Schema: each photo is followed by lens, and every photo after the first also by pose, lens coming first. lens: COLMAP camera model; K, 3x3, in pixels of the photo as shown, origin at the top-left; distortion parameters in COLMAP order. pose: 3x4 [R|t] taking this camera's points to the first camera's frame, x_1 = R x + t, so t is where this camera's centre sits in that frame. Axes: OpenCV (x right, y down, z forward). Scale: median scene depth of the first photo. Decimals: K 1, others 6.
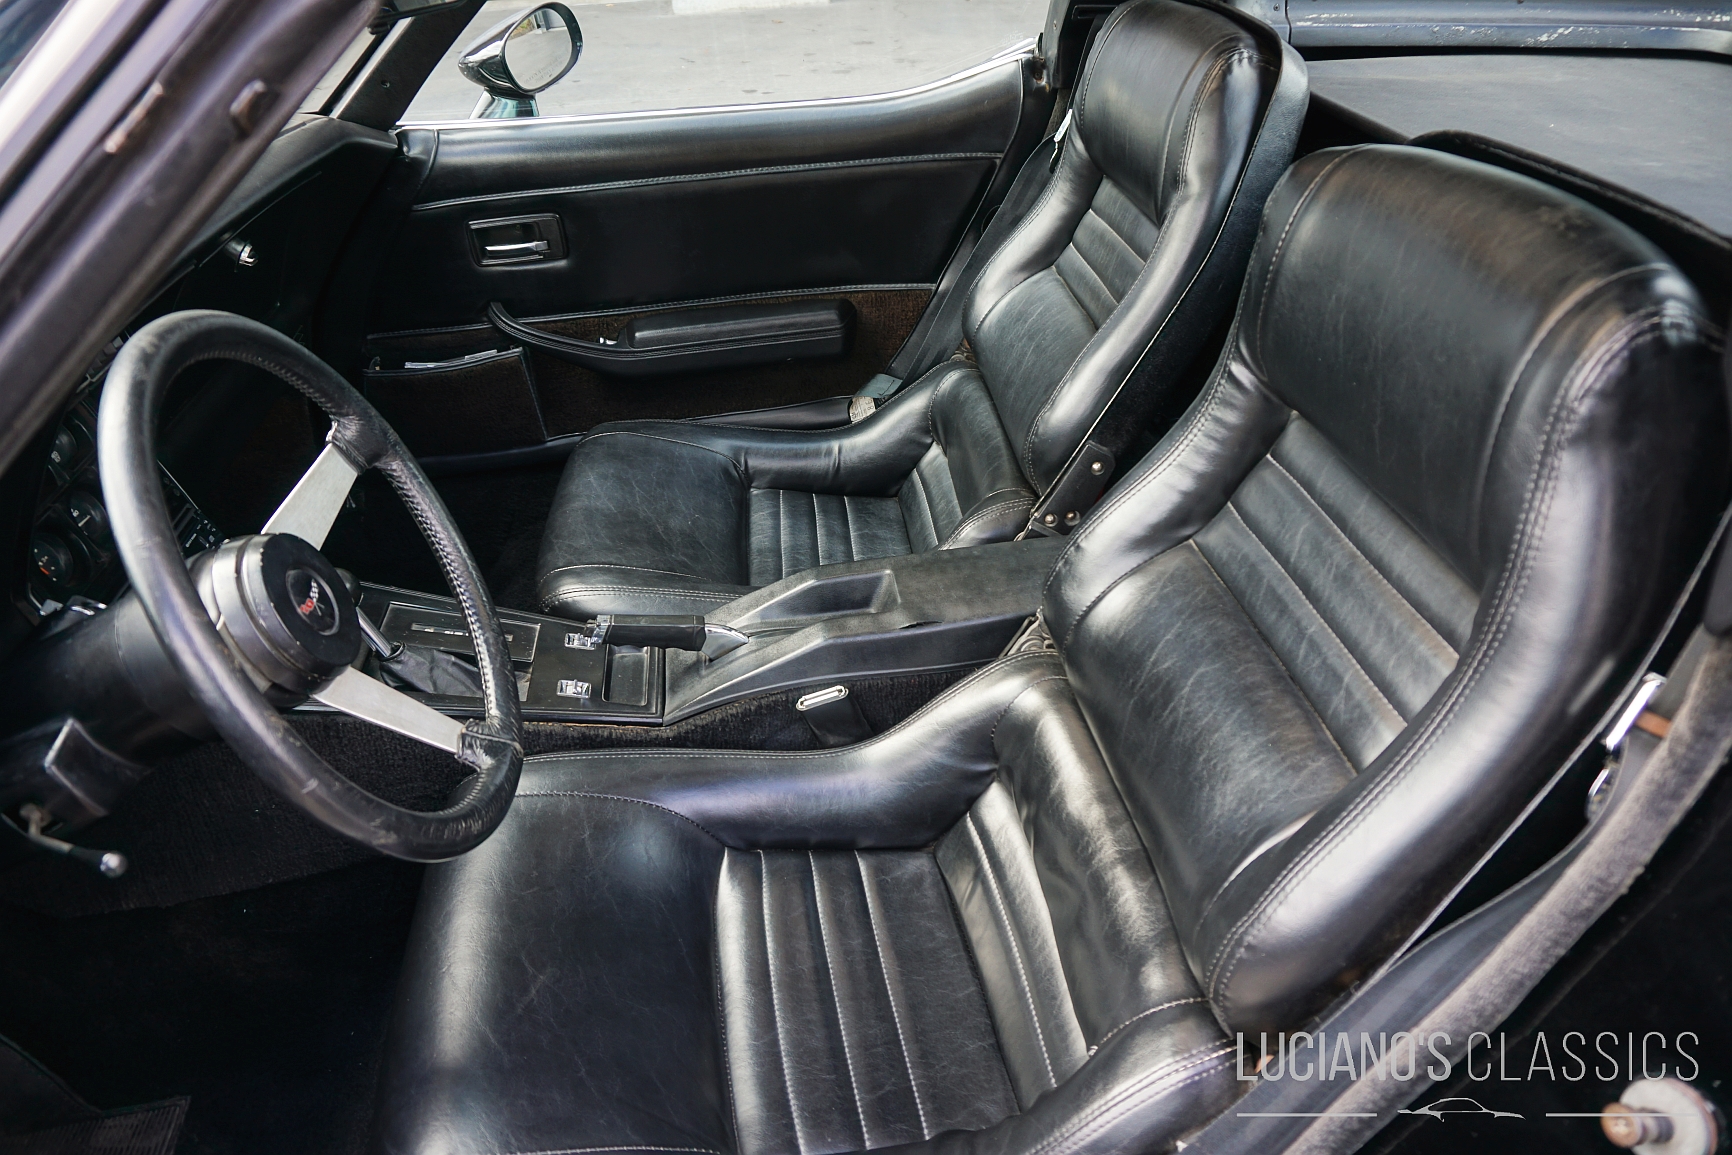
lens RADIAL K [[1168.4, 0, 881.8], [0, 1168.4, 567.5], [0, 0, 1]] dist [-0.044999, 0.031384]
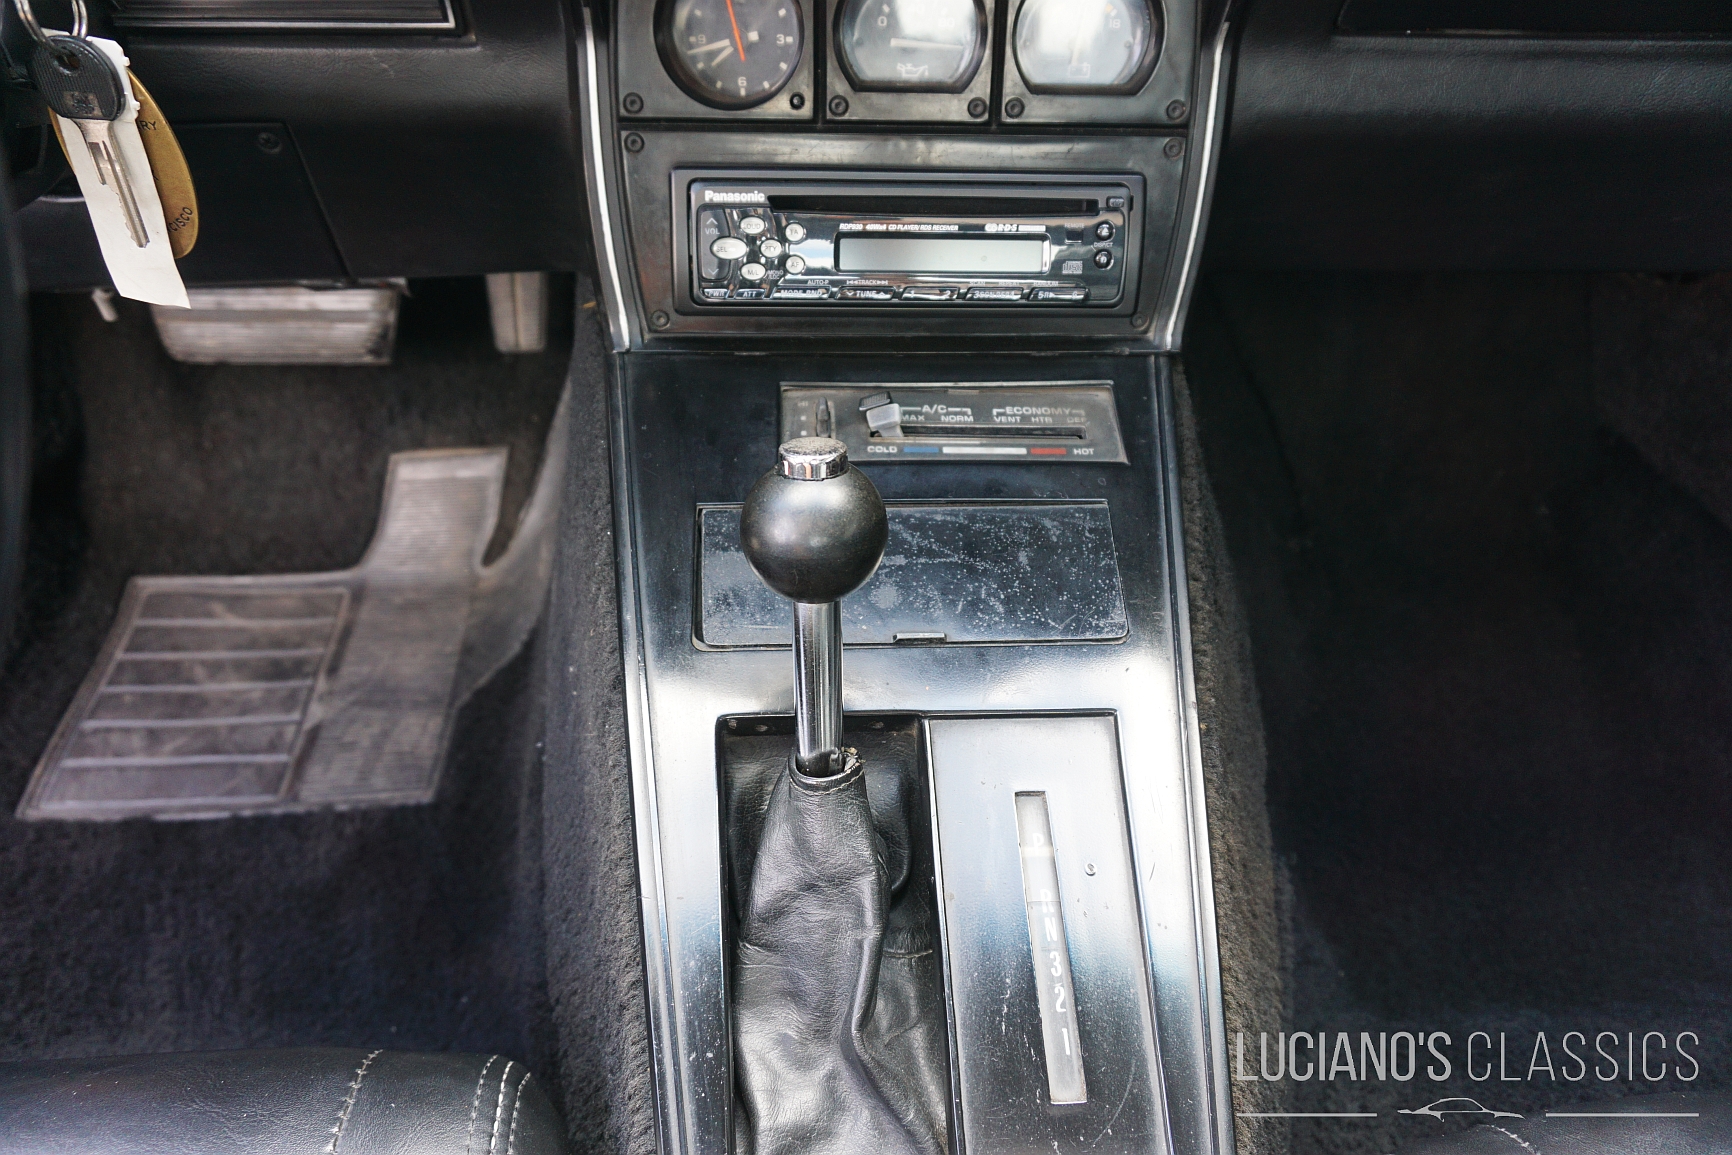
lens RADIAL K [[1168.4, 0, 865.6], [0, 1168.4, 577.1], [0, 0, 1]] dist [-0.044999, 0.031384]
pose [[-0.070421, 0.707946, -0.702747, -0.155100], [-0.574630, 0.547070, 0.608699, -0.123941], [0.815378, 0.446685, 0.368282, 0.607071]]
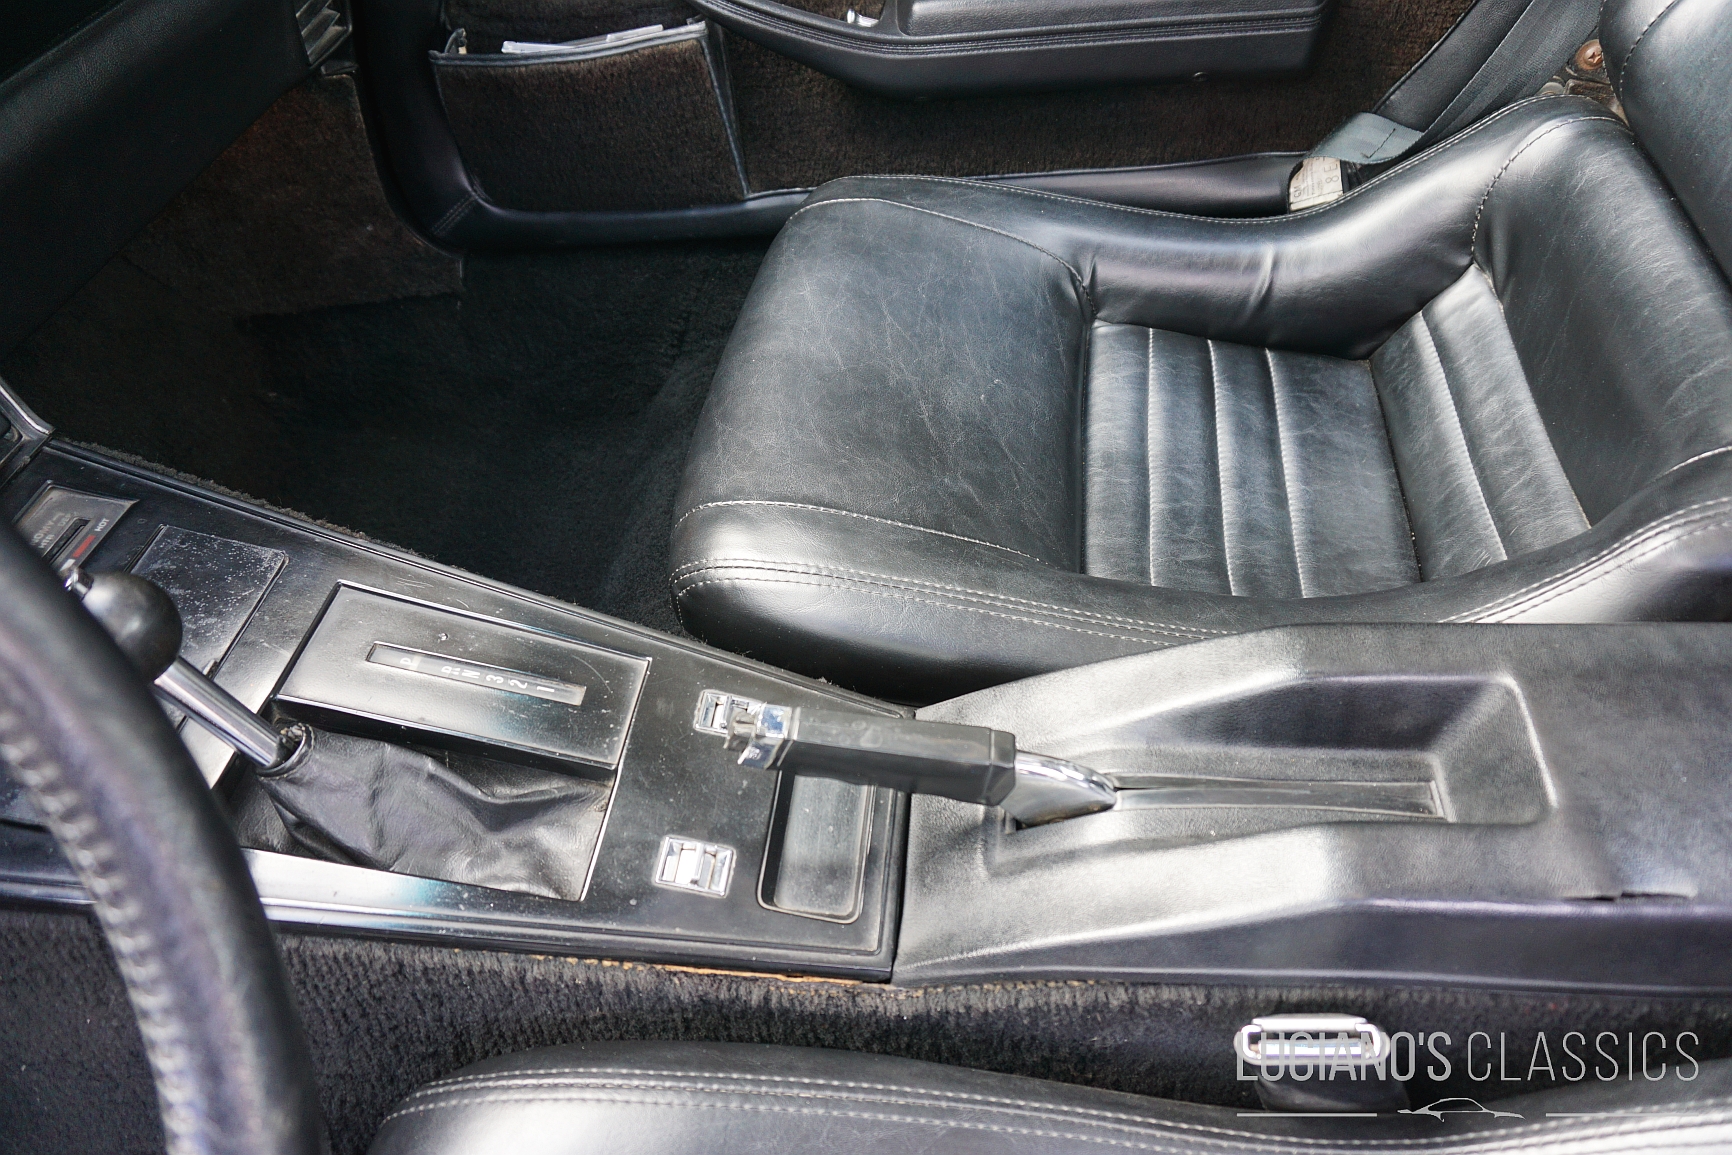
lens RADIAL K [[1168.4, 0, 869.8], [0, 1168.4, 569.6], [0, 0, 1]] dist [-0.044999, 0.031384]
pose [[0.971064, 0.135696, -0.196524, -0.097934], [-0.087834, 0.968145, 0.234481, -0.078487], [0.222081, -0.210435, 0.952049, 0.464703]]
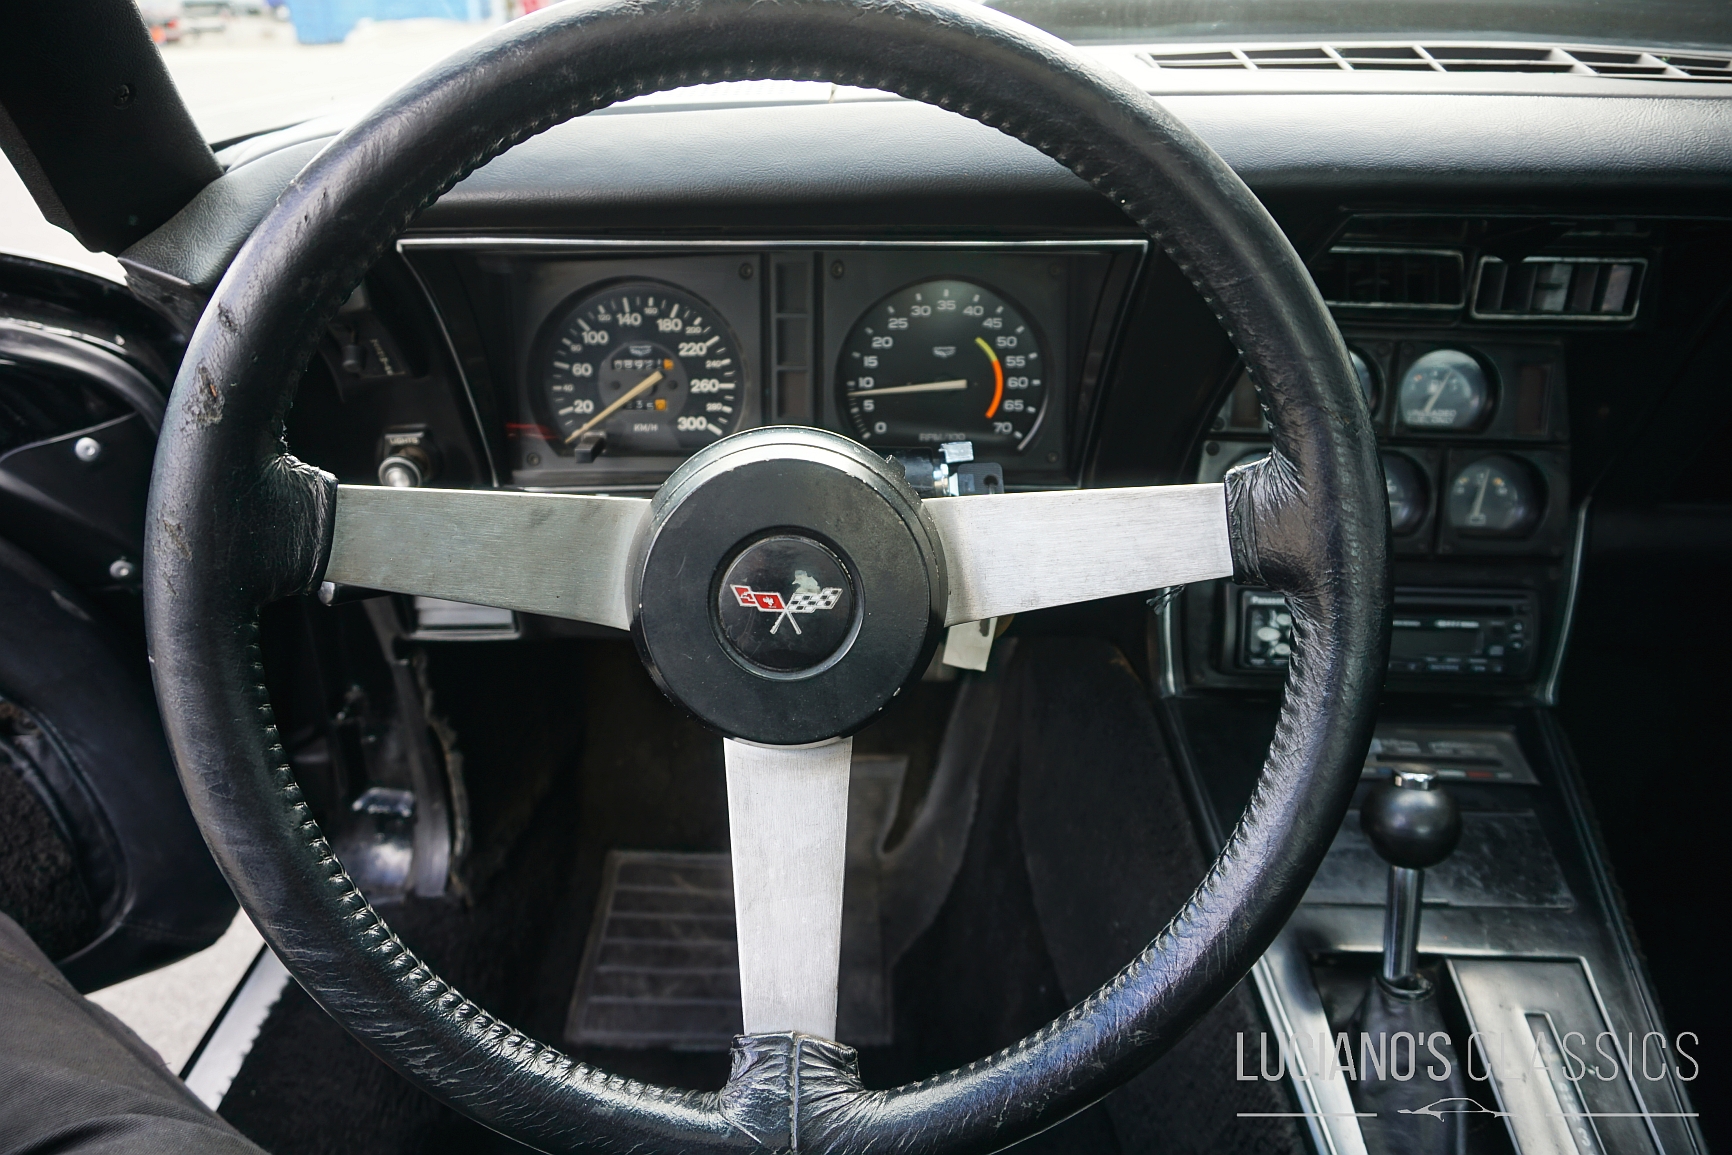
lens RADIAL K [[1168.4, 0, 867.0], [0, 1168.4, 576.6], [0, 0, 1]] dist [-0.044999, 0.031384]
pose [[-0.140957, 0.500489, -0.854191, -0.031351], [-0.554987, 0.674540, 0.486811, -0.116687], [0.819829, 0.542684, 0.182683, 0.435915]]
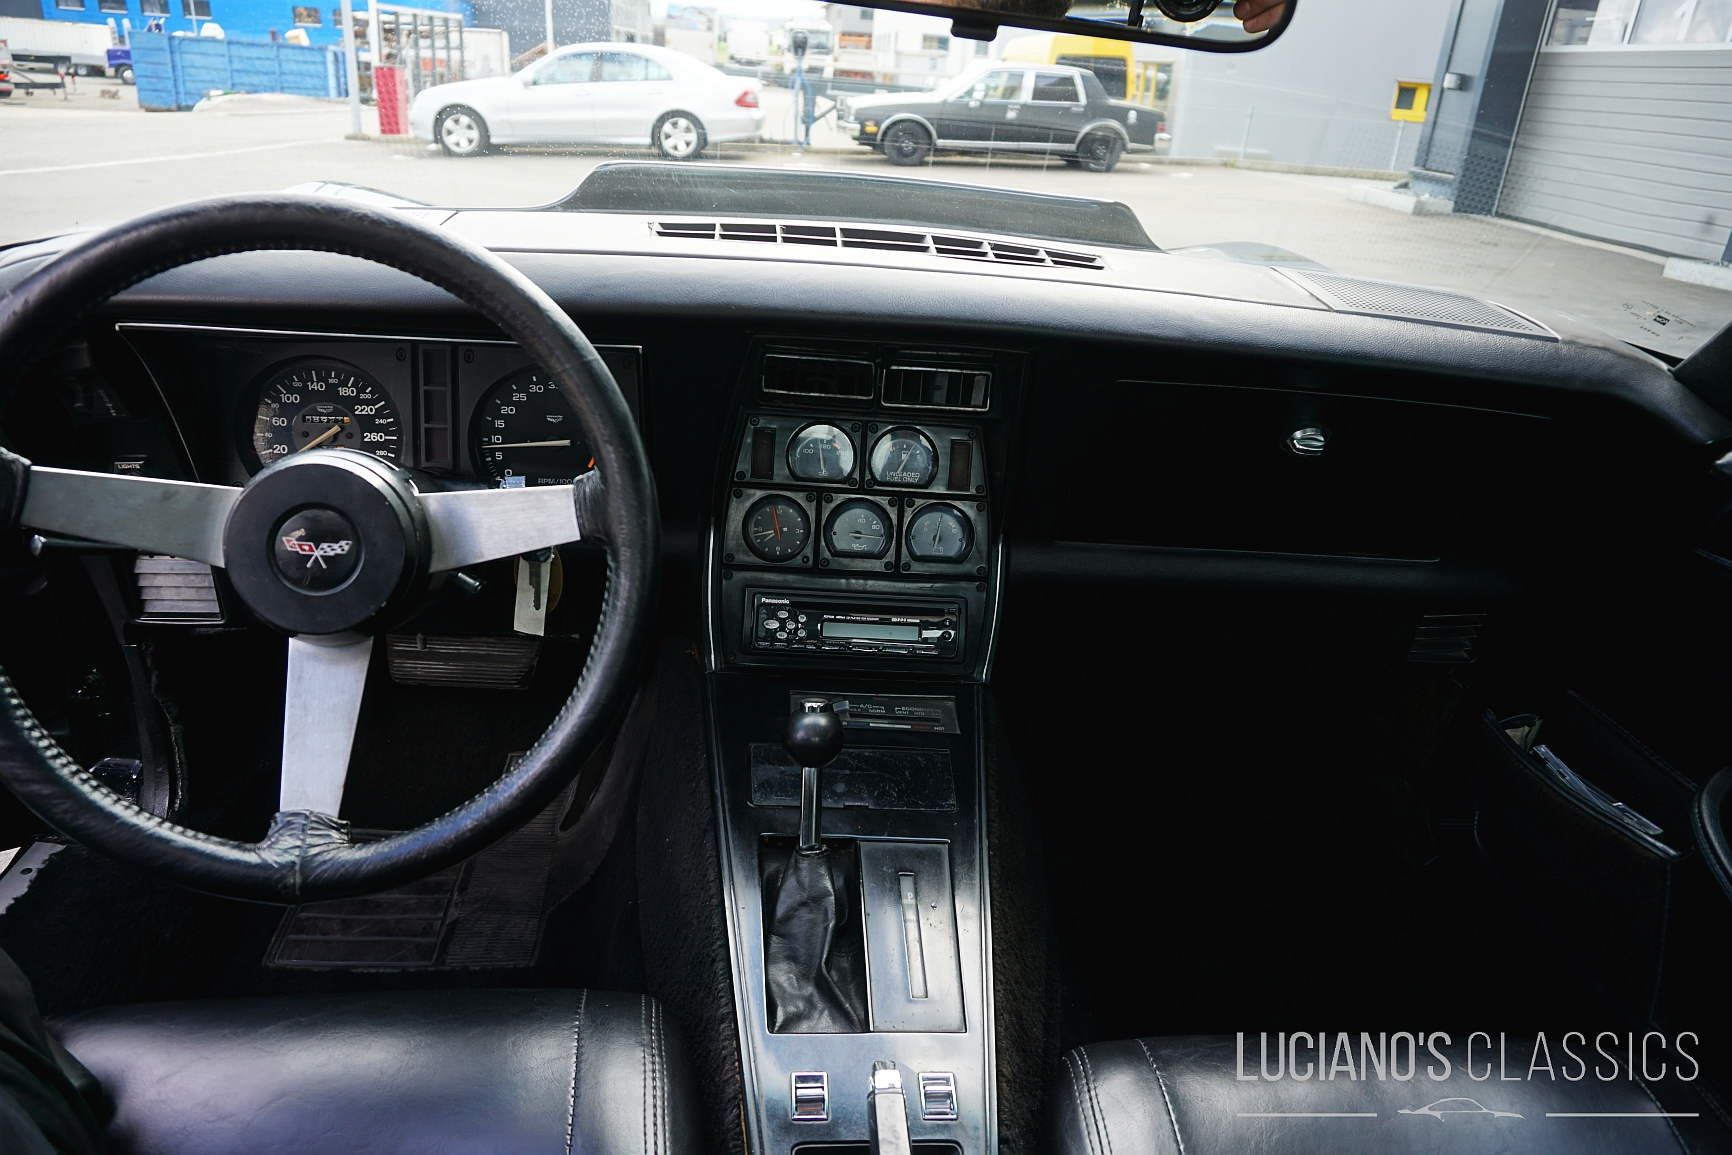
lens RADIAL K [[1168.4, 0, 869.6], [0, 1168.4, 579.5], [0, 0, 1]] dist [-0.044999, 0.031384]
pose [[-0.042382, 0.432810, -0.900489, 0.127148], [-0.621249, 0.694454, 0.363021, -0.244873], [0.782466, 0.574813, 0.239450, 0.529504]]
